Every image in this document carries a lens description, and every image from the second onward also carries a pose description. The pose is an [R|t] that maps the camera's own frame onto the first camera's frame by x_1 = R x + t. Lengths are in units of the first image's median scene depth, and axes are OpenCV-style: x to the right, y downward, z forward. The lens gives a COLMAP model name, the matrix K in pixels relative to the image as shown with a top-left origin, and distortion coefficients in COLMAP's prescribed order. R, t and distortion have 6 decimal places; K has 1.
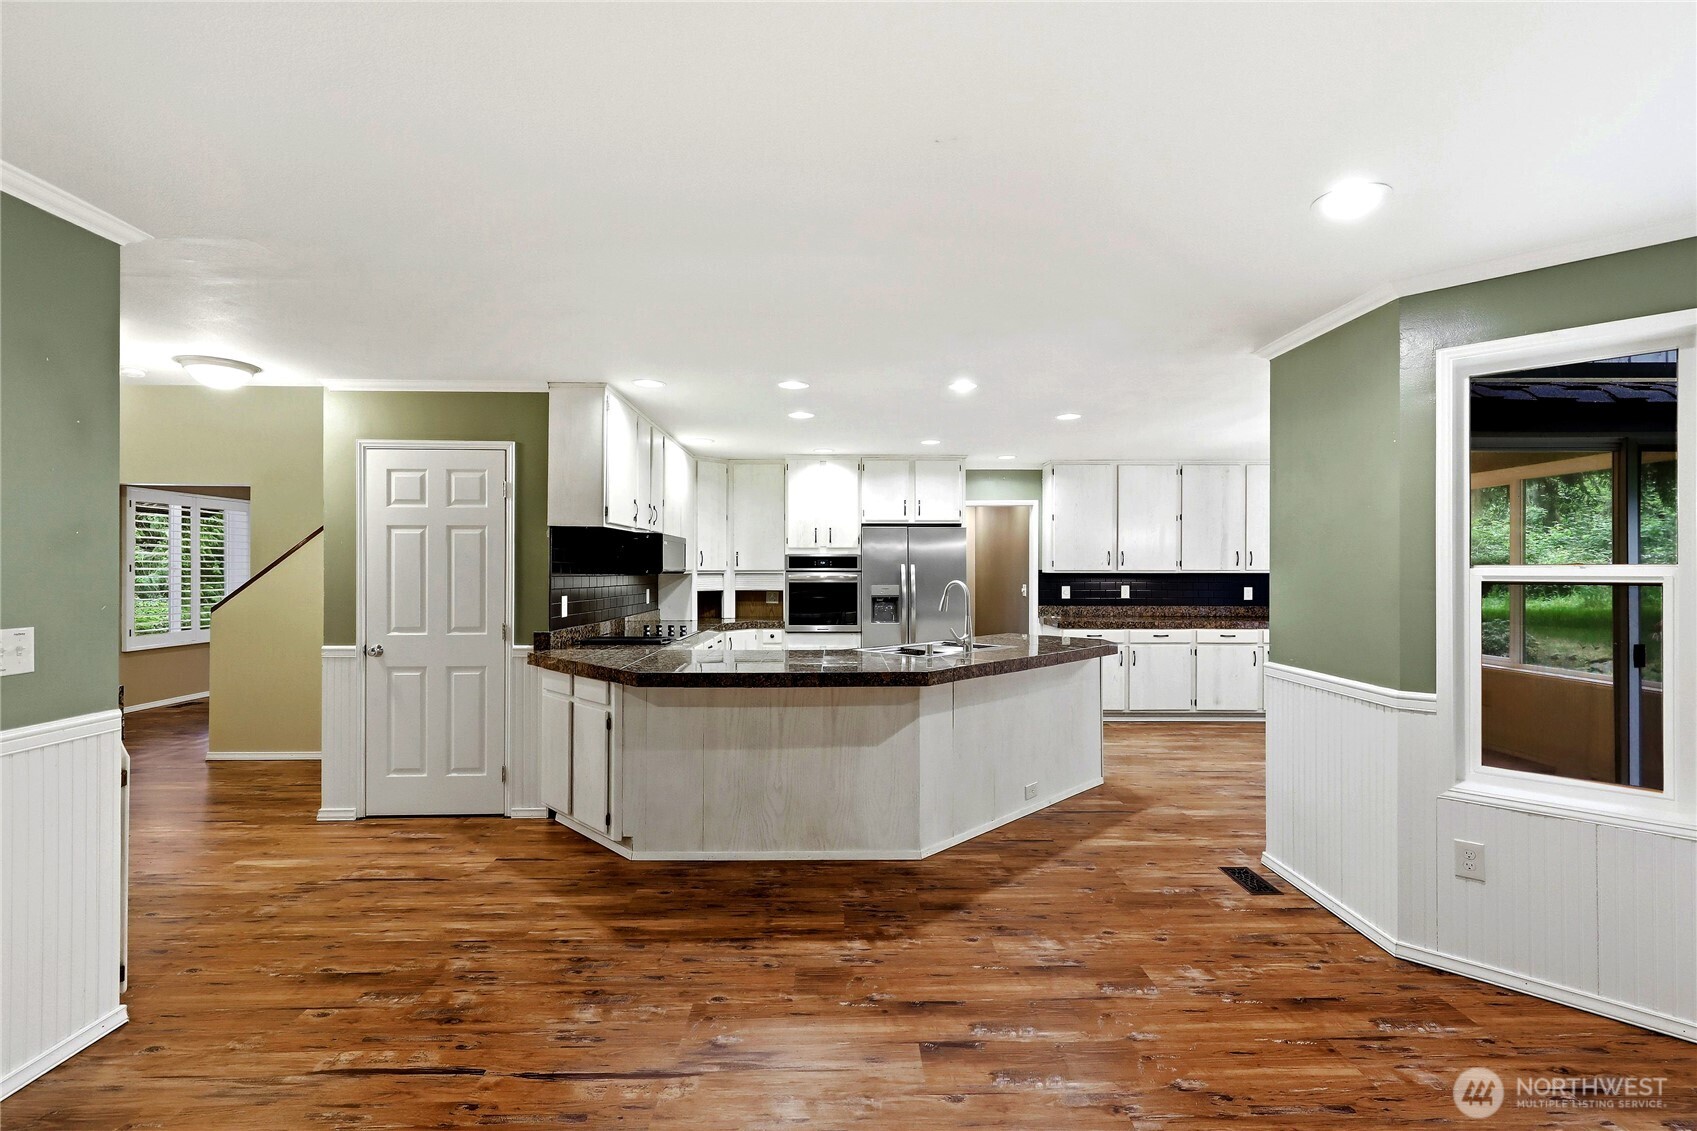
lens RADIAL K [[763.0, 0, 853.6], [0, 763.0, 569.7], [0, 0, 1]] dist [0.000409, -0.000288]
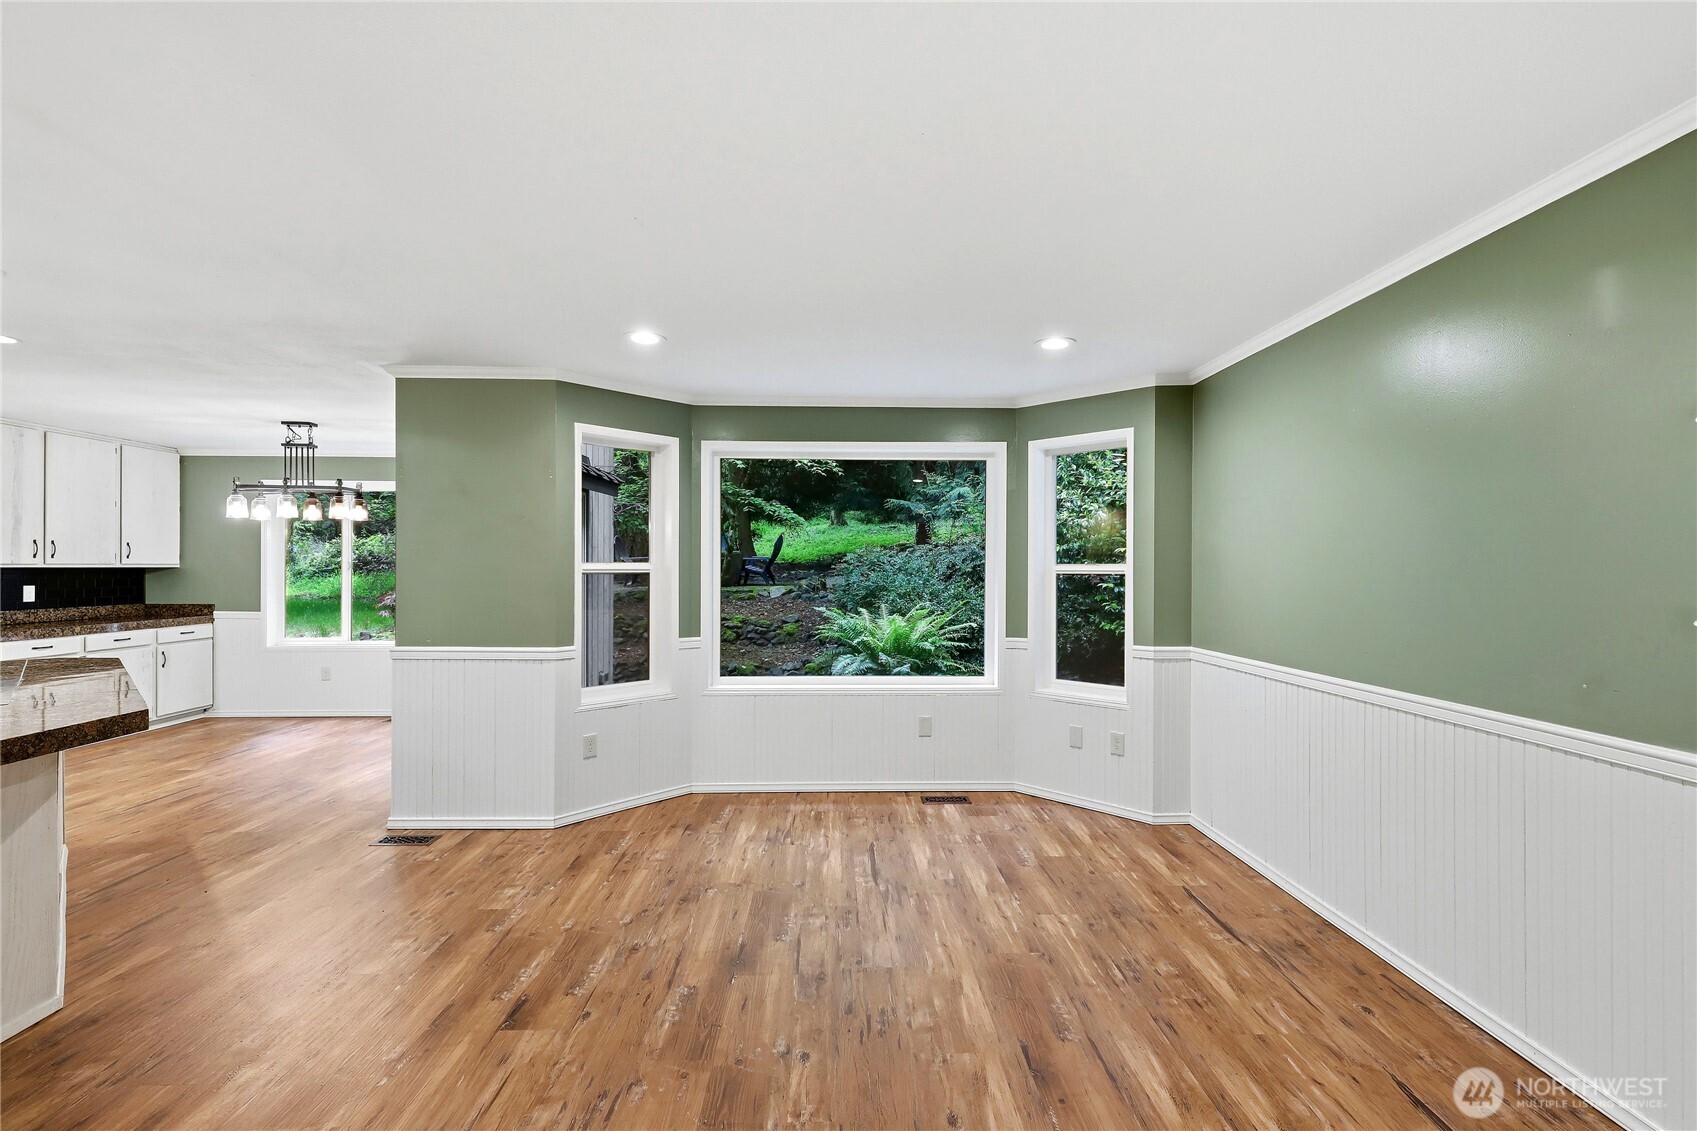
lens RADIAL K [[763.0, 0, 853.6], [0, 763.0, 569.7], [0, 0, 1]] dist [0.000409, -0.000288]
pose [[-0.014821, -0.004891, 0.999878, -0.795290], [-0.003906, 0.999981, 0.004834, -0.001392], [-0.999883, -0.003834, -0.014839, 0.461243]]
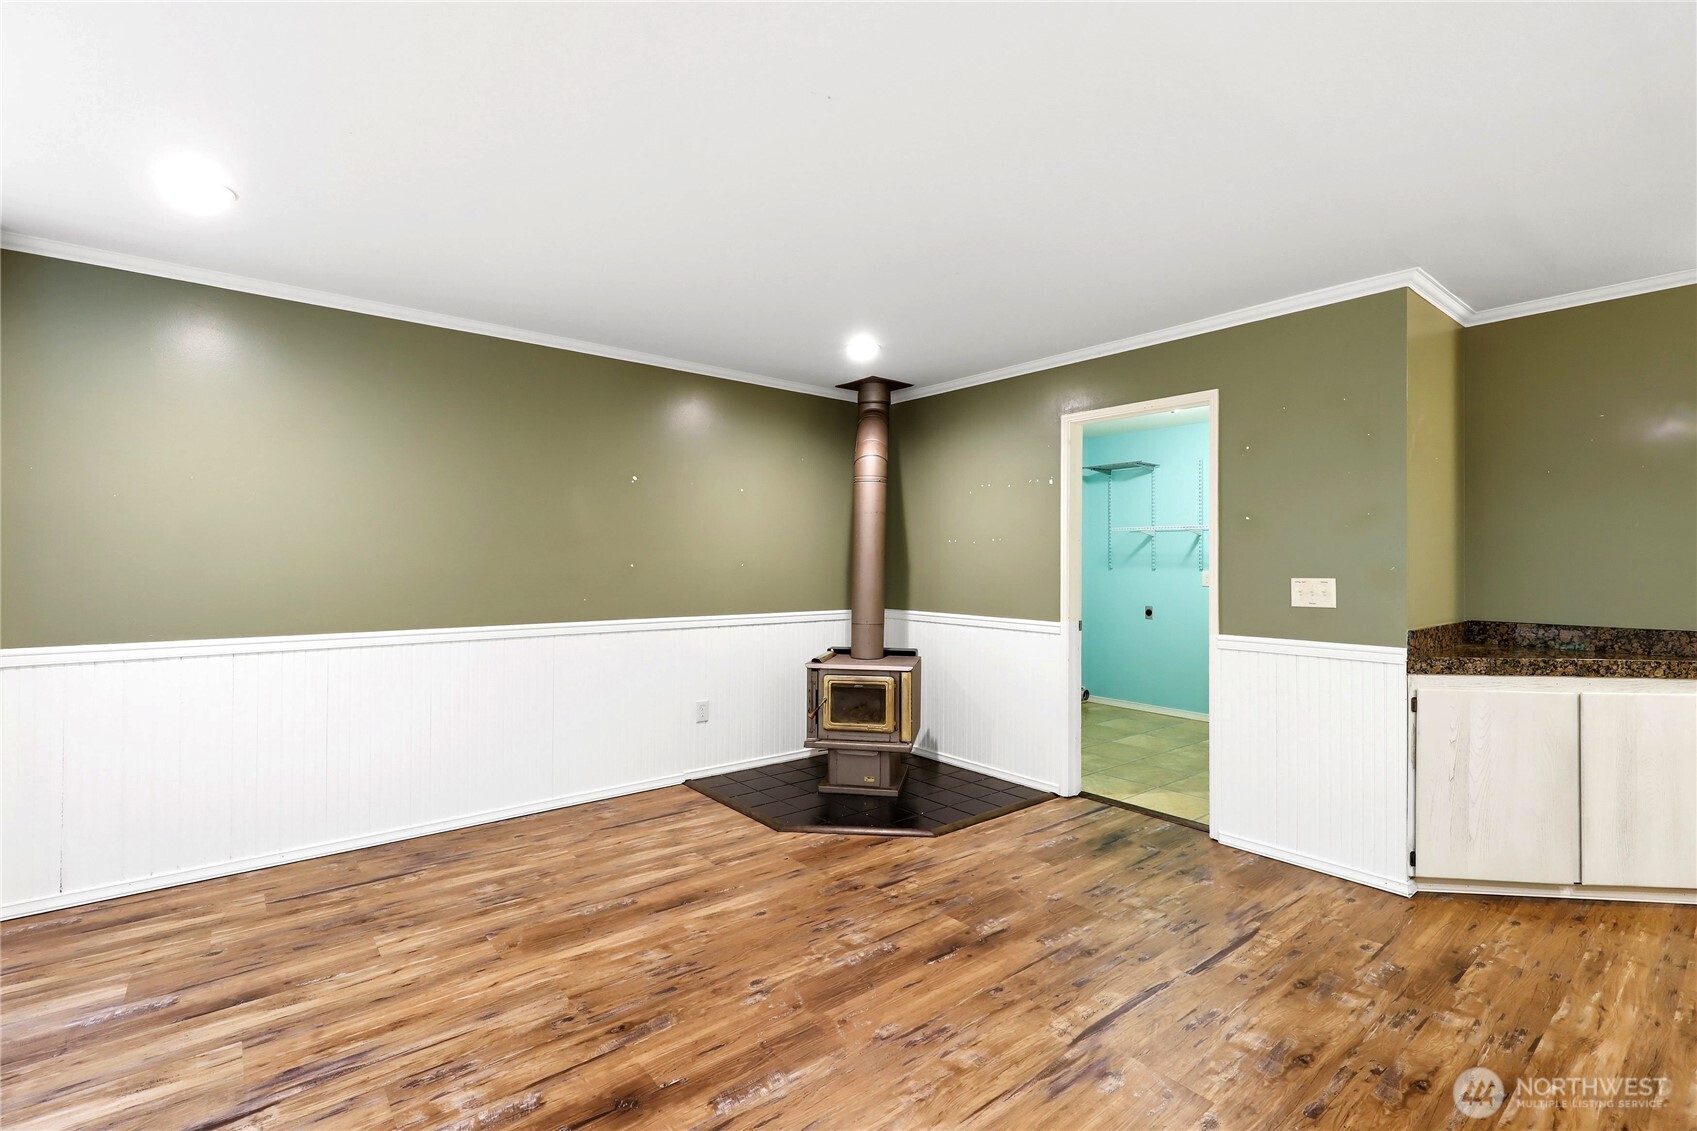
lens RADIAL K [[763.0, 0, 853.6], [0, 763.0, 569.7], [0, 0, 1]] dist [0.000409, -0.000288]
pose [[-0.782459, 0.002093, -0.622698, 0.491585], [-0.005151, 0.999938, 0.009834, 0.038499], [0.622681, 0.010902, -0.782400, 1.260763]]
